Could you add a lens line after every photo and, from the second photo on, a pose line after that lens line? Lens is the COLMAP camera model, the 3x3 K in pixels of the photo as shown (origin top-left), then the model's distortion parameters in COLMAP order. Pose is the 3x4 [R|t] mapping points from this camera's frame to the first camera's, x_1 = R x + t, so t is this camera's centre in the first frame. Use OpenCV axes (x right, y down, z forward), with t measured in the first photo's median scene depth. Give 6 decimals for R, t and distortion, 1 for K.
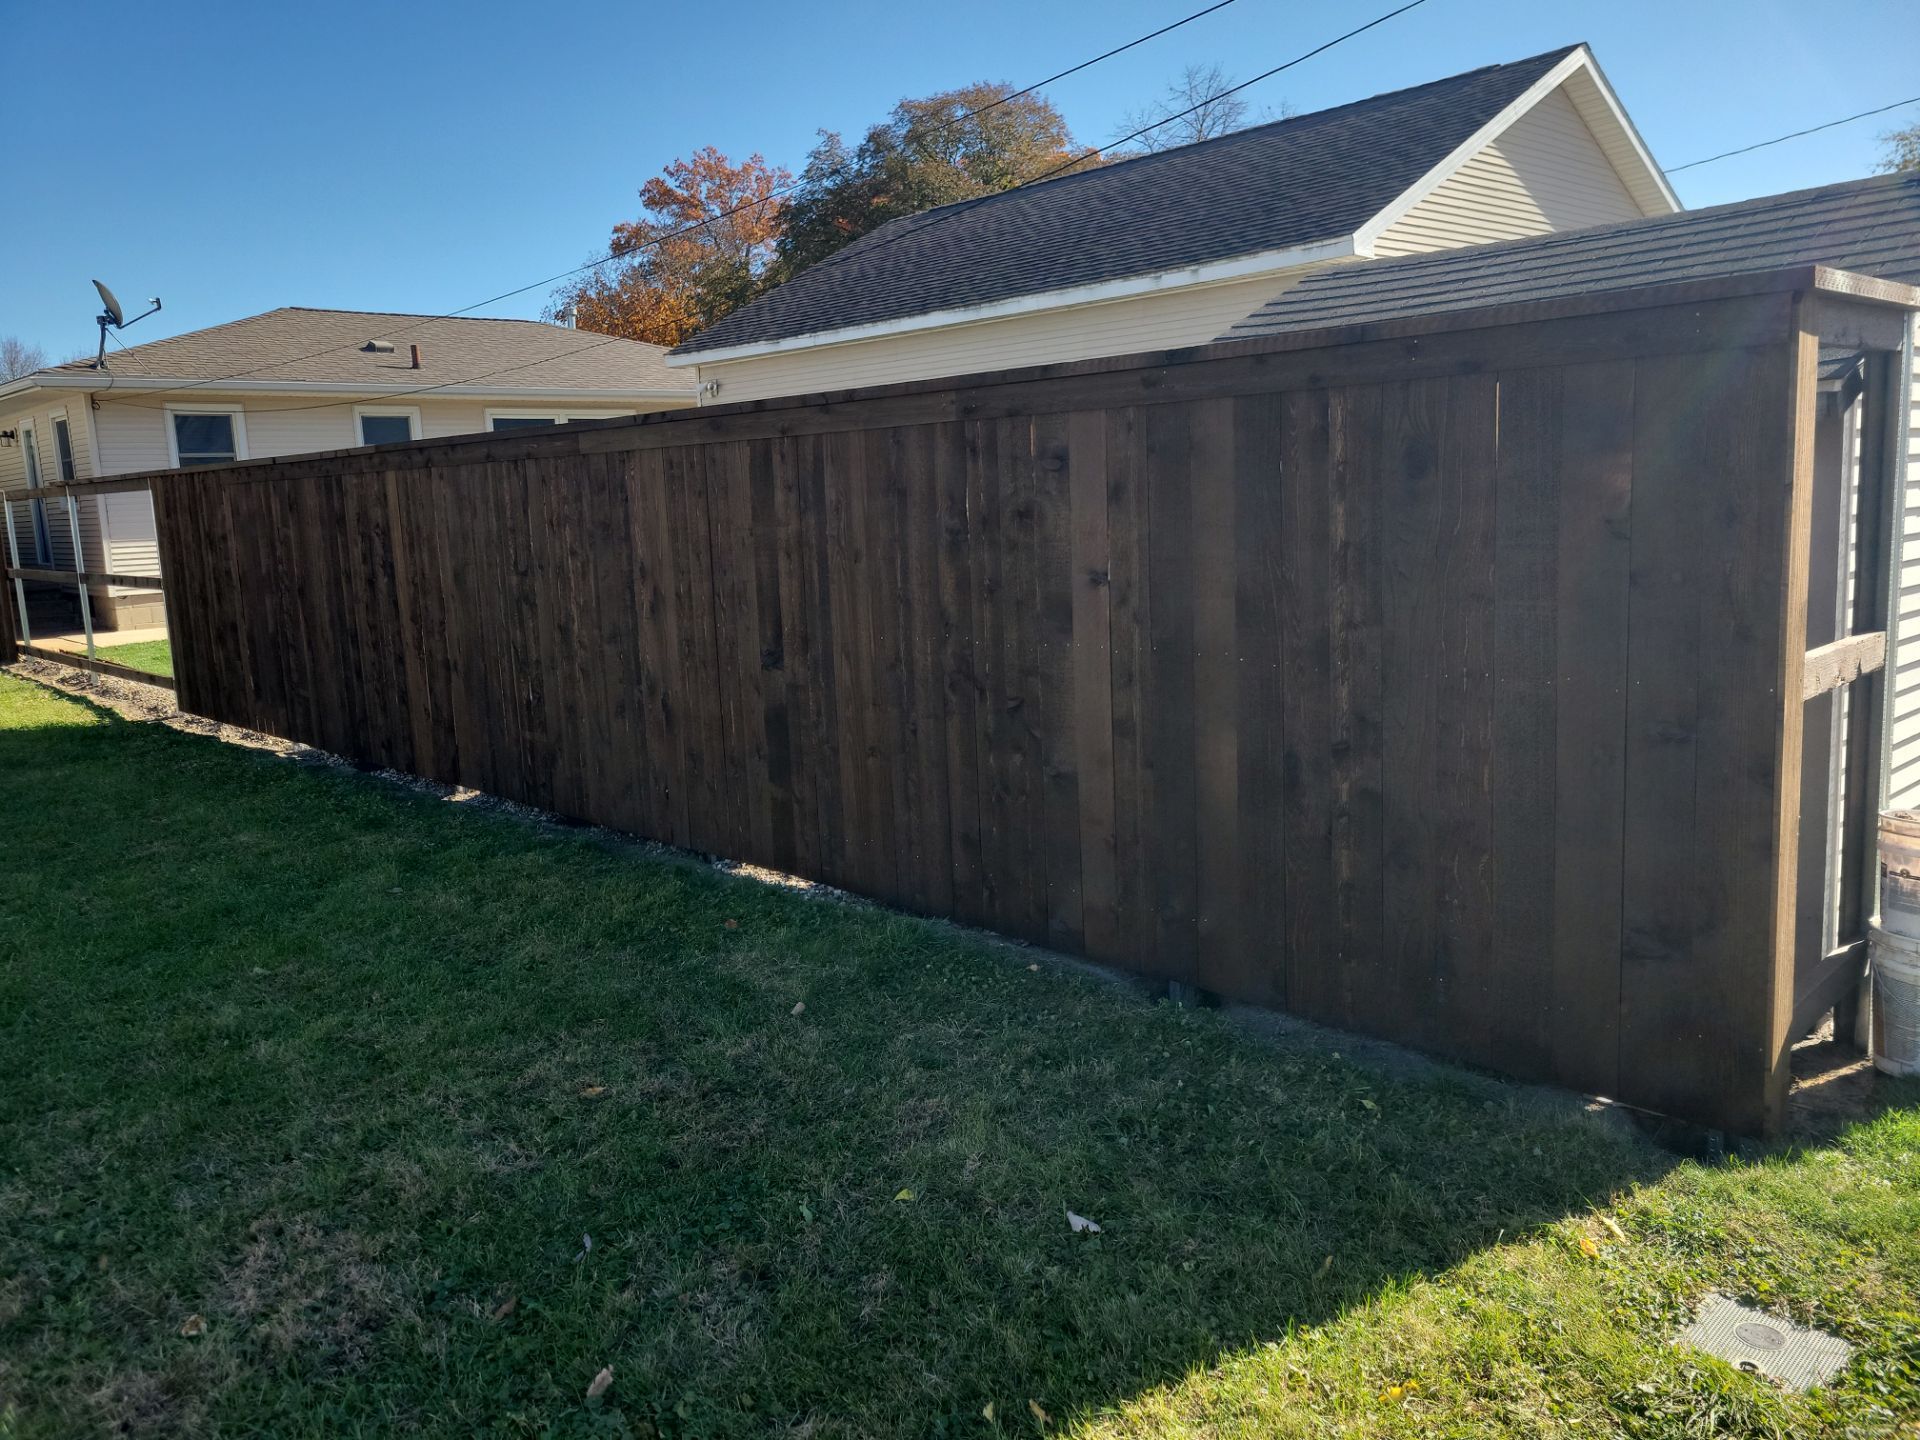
lens RADIAL K [[1422.4, 0, 947.7], [0, 1422.4, 686.9], [0, 0, 1]] dist [0.053641, -0.050507]
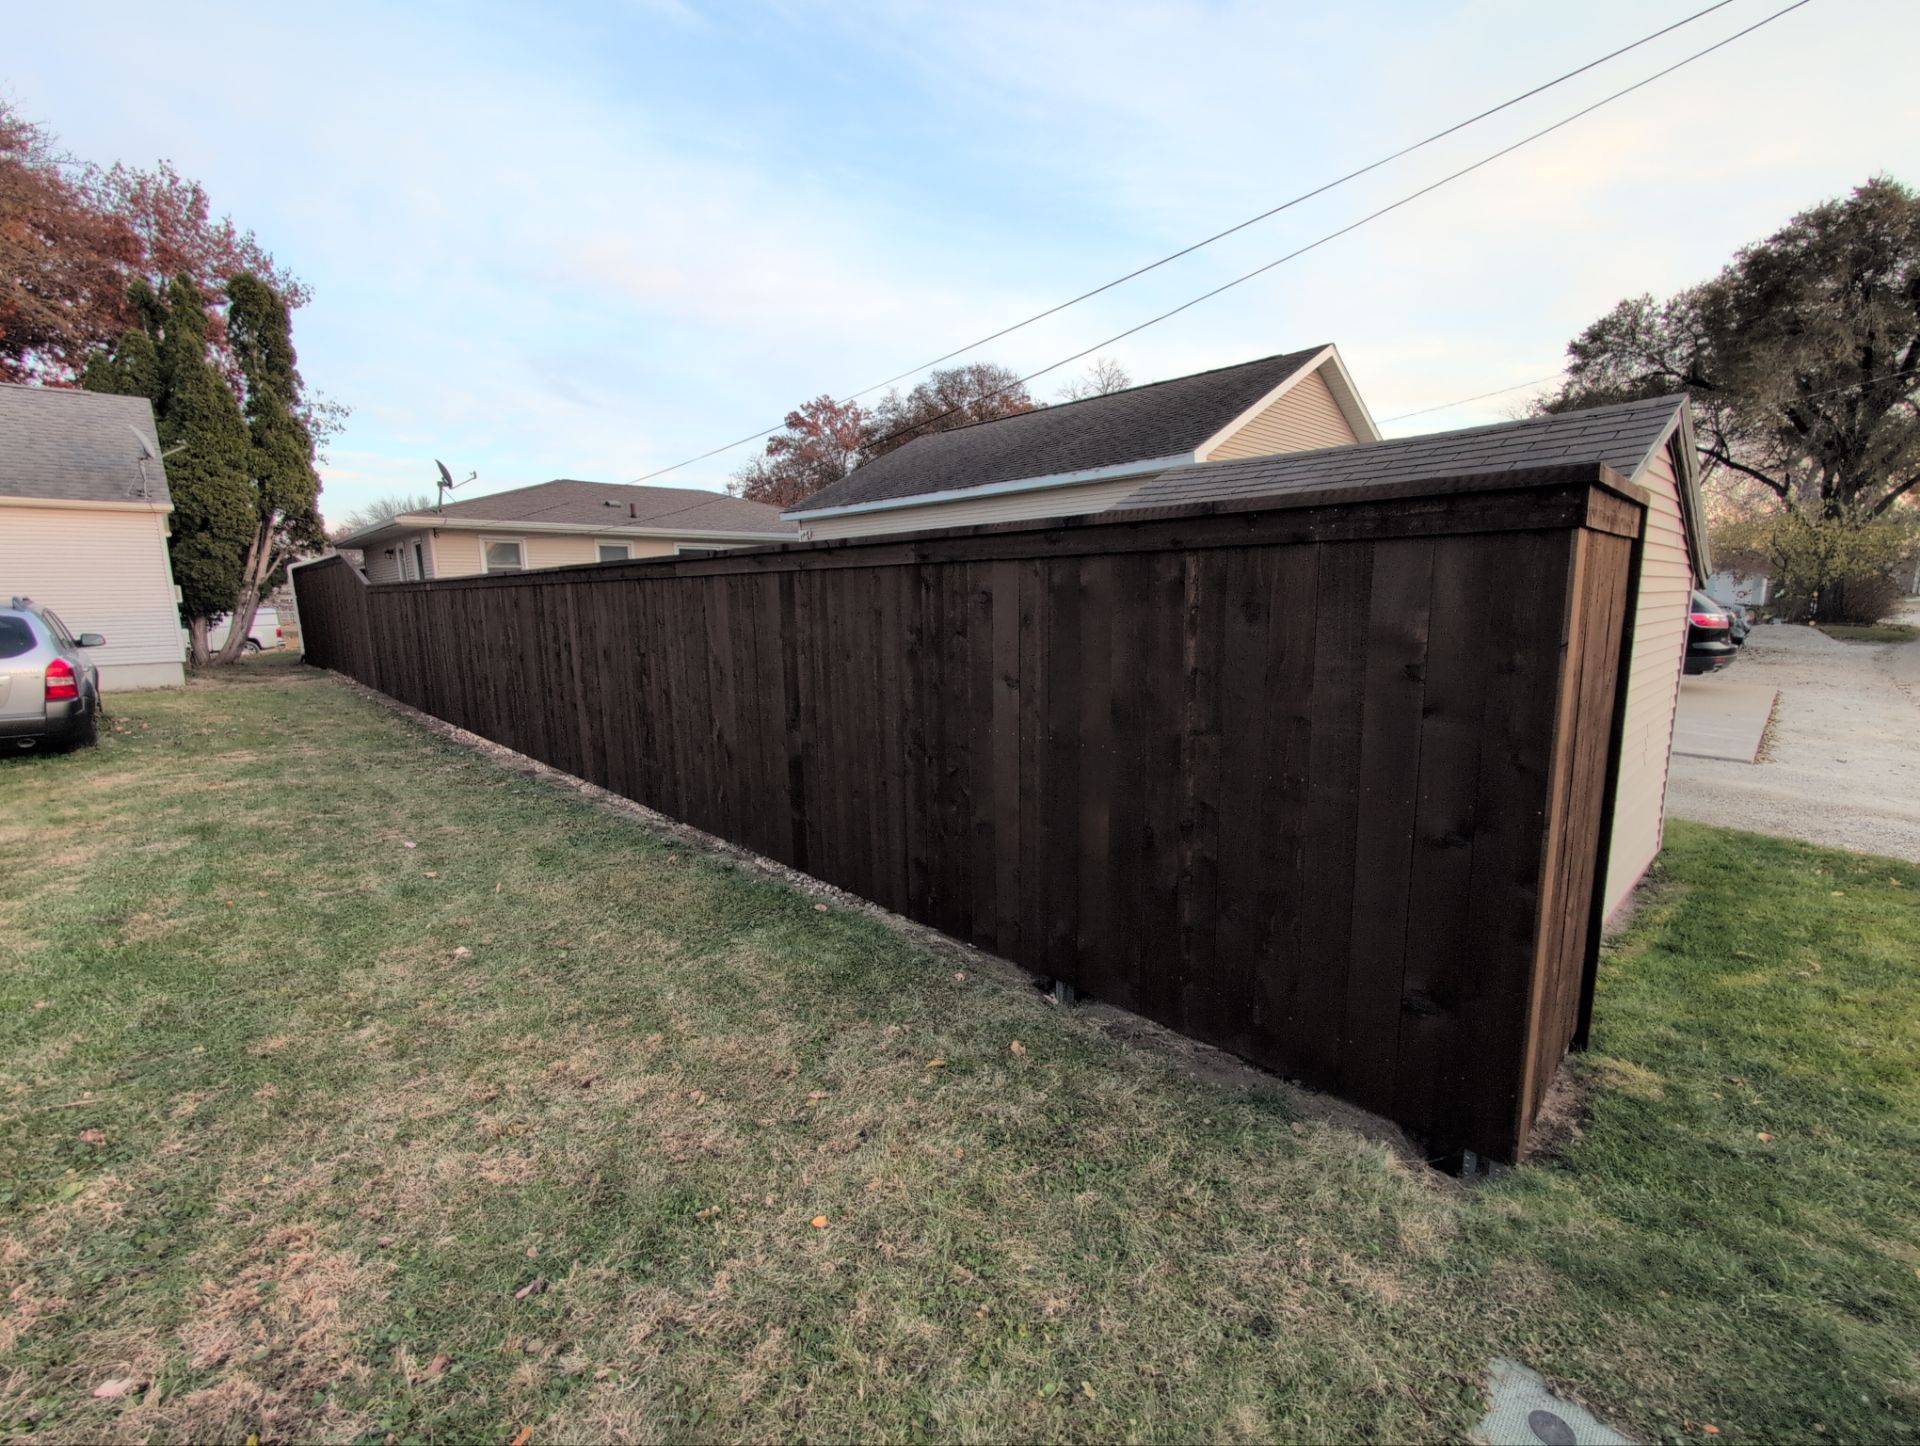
lens RADIAL K [[814.4, 0, 965.9], [0, 814.4, 723.2], [0, 0, 1]] dist [-0.000765, 0.000640]
pose [[0.999603, 0.024283, 0.014289, 0.044809], [-0.024550, 0.999521, 0.018848, -0.045319], [-0.013824, -0.019191, 0.999720, 0.193641]]
